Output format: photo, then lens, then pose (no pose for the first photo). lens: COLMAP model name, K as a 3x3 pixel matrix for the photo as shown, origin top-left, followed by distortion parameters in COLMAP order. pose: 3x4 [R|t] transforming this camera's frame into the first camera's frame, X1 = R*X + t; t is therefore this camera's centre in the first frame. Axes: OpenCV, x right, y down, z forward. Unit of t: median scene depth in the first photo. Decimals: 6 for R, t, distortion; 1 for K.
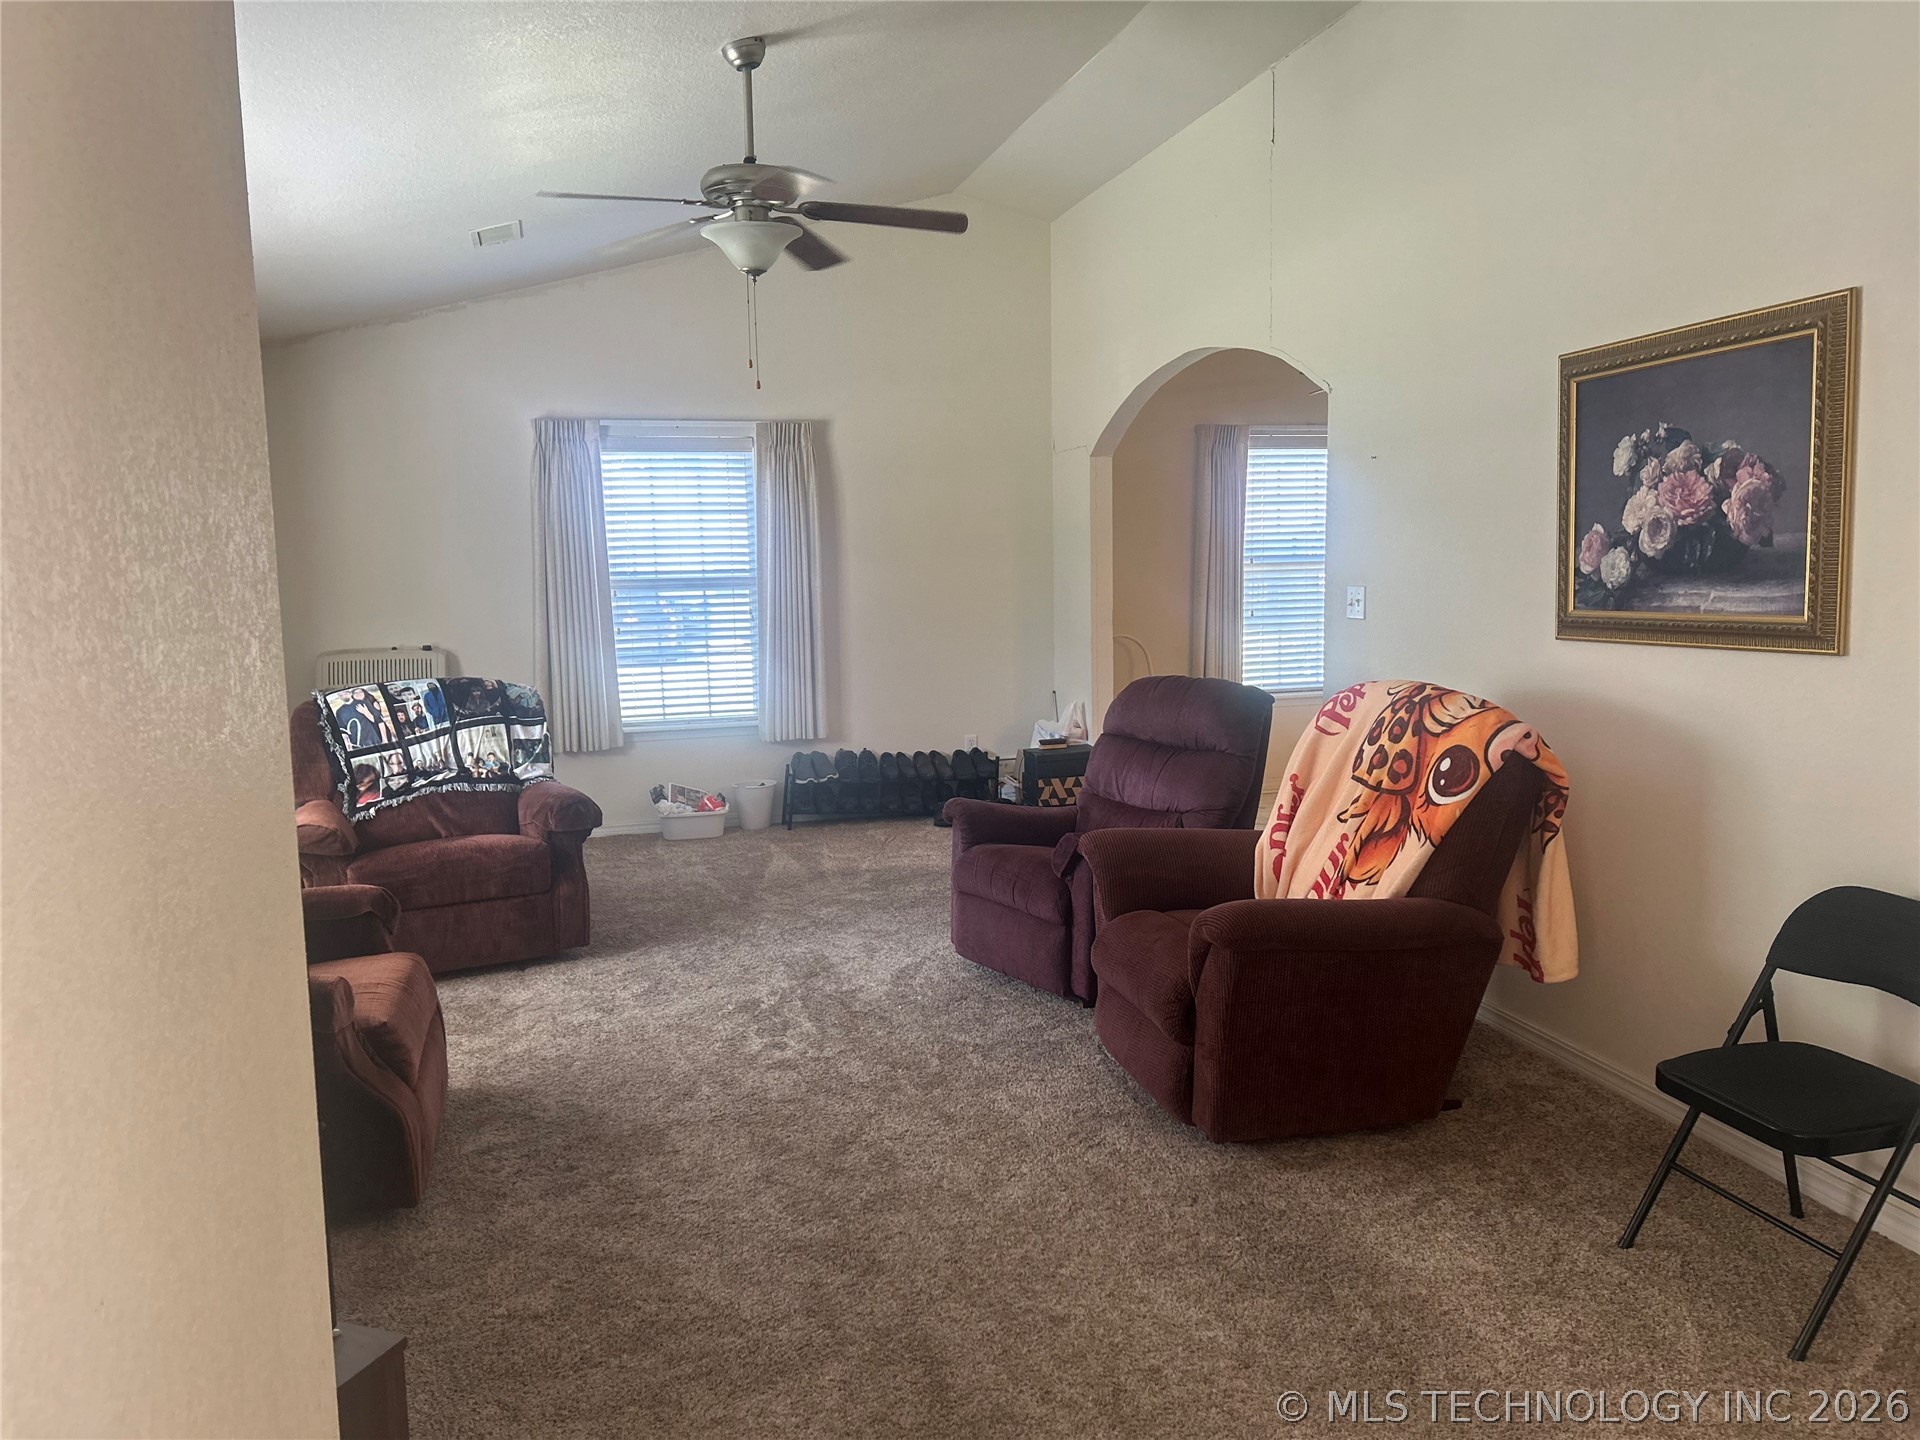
lens RADIAL K [[1452.8, 0, 963.3], [0, 1452.8, 711.0], [0, 0, 1]] dist [0.080619, -0.079779]
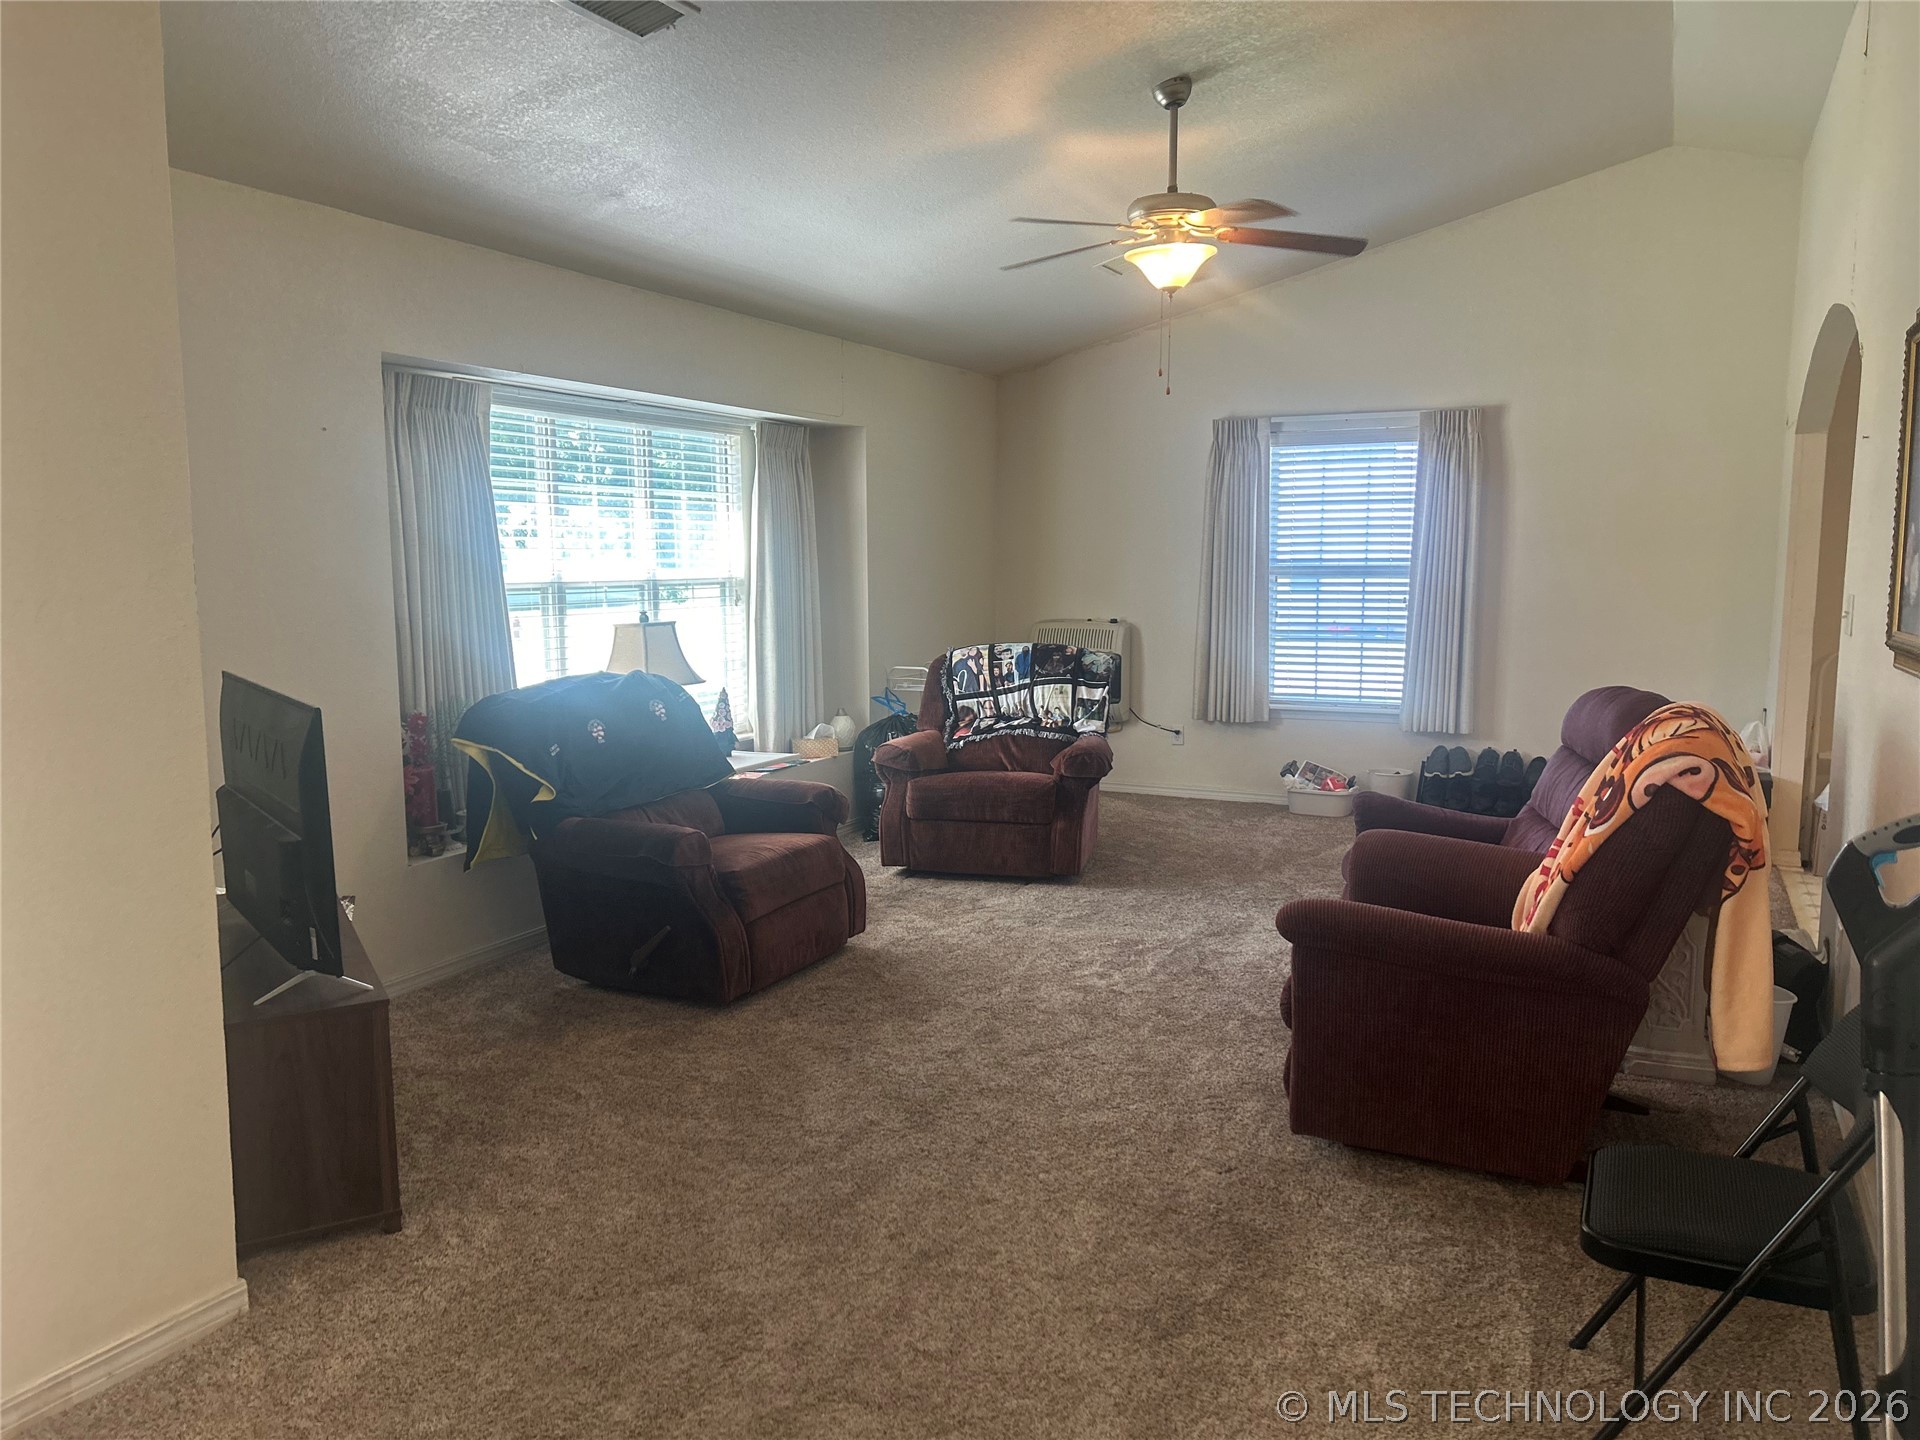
lens RADIAL K [[1430.2, 0, 926.3], [0, 1430.2, 724.6], [0, 0, 1]] dist [0.078115, -0.094119]
pose [[0.741458, 0.099020, -0.663652, 0.384968], [-0.085741, 0.994925, 0.052654, -0.010071], [0.665498, 0.017861, 0.746186, 0.053188]]
